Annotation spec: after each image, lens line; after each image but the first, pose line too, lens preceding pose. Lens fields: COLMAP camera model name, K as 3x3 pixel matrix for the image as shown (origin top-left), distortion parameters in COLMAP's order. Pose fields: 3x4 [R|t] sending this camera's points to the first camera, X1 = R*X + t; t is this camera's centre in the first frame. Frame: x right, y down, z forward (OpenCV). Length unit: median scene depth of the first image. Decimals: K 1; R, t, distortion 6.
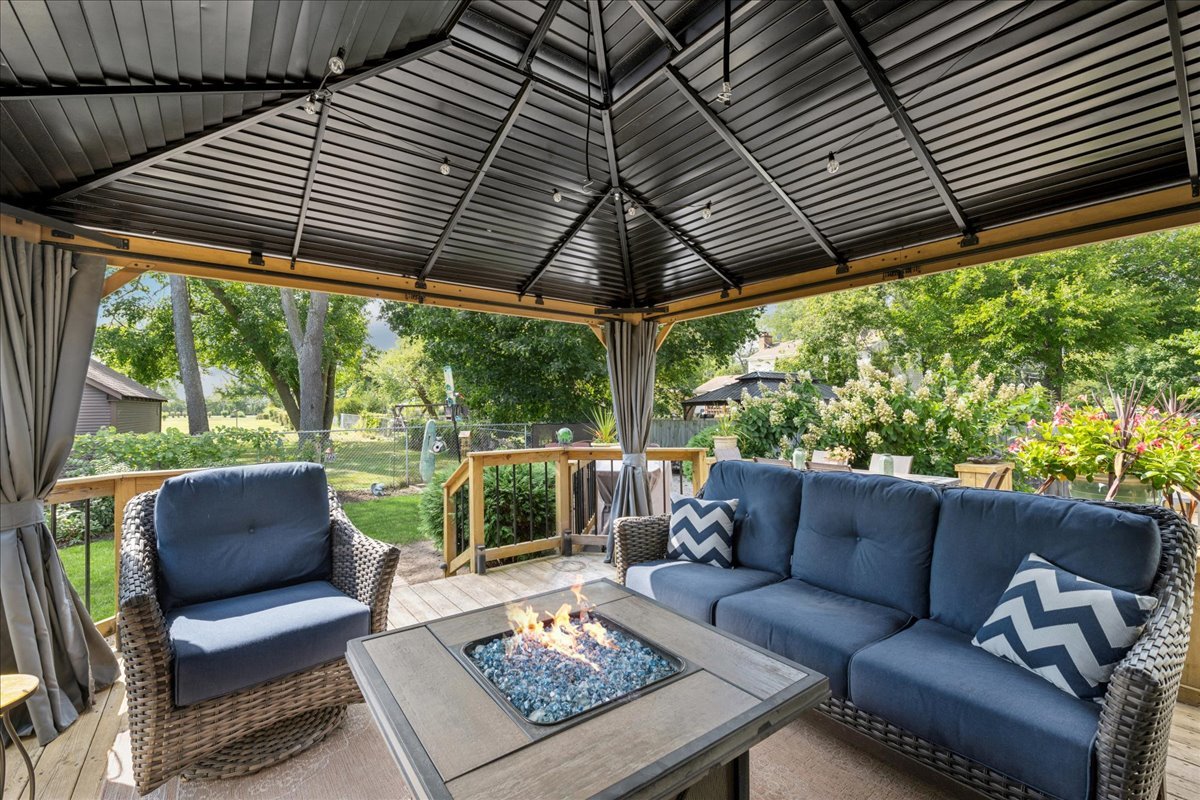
lens RADIAL K [[505.7, 0, 603.4], [0, 505.7, 413.2], [0, 0, 1]] dist [-0.000939, 0.000189]
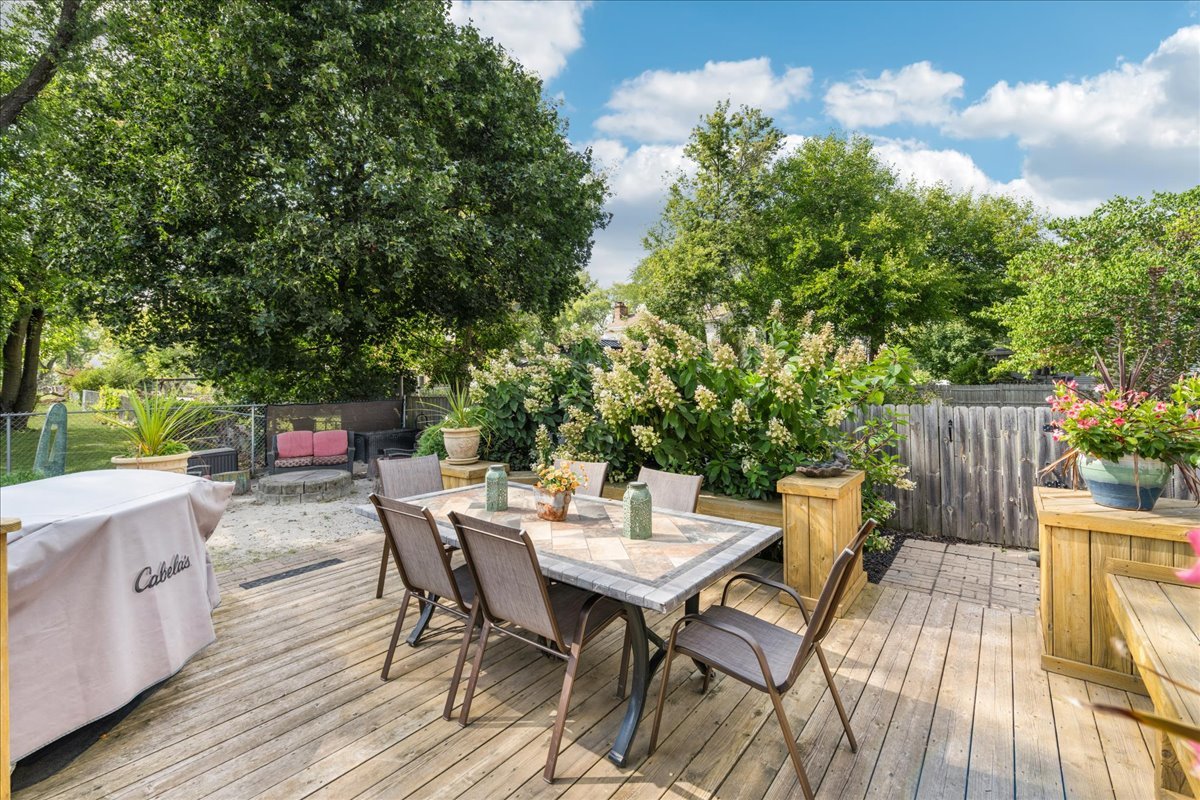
lens RADIAL K [[495.0, 0, 598.7], [0, 495.0, 384.8], [0, 0, 1]] dist [-0.000043, -0.000044]
pose [[0.974582, -0.004325, 0.223987, 0.126429], [0.005032, 0.999984, -0.002585, -0.001887], [-0.223973, 0.003646, 0.974589, 0.168477]]
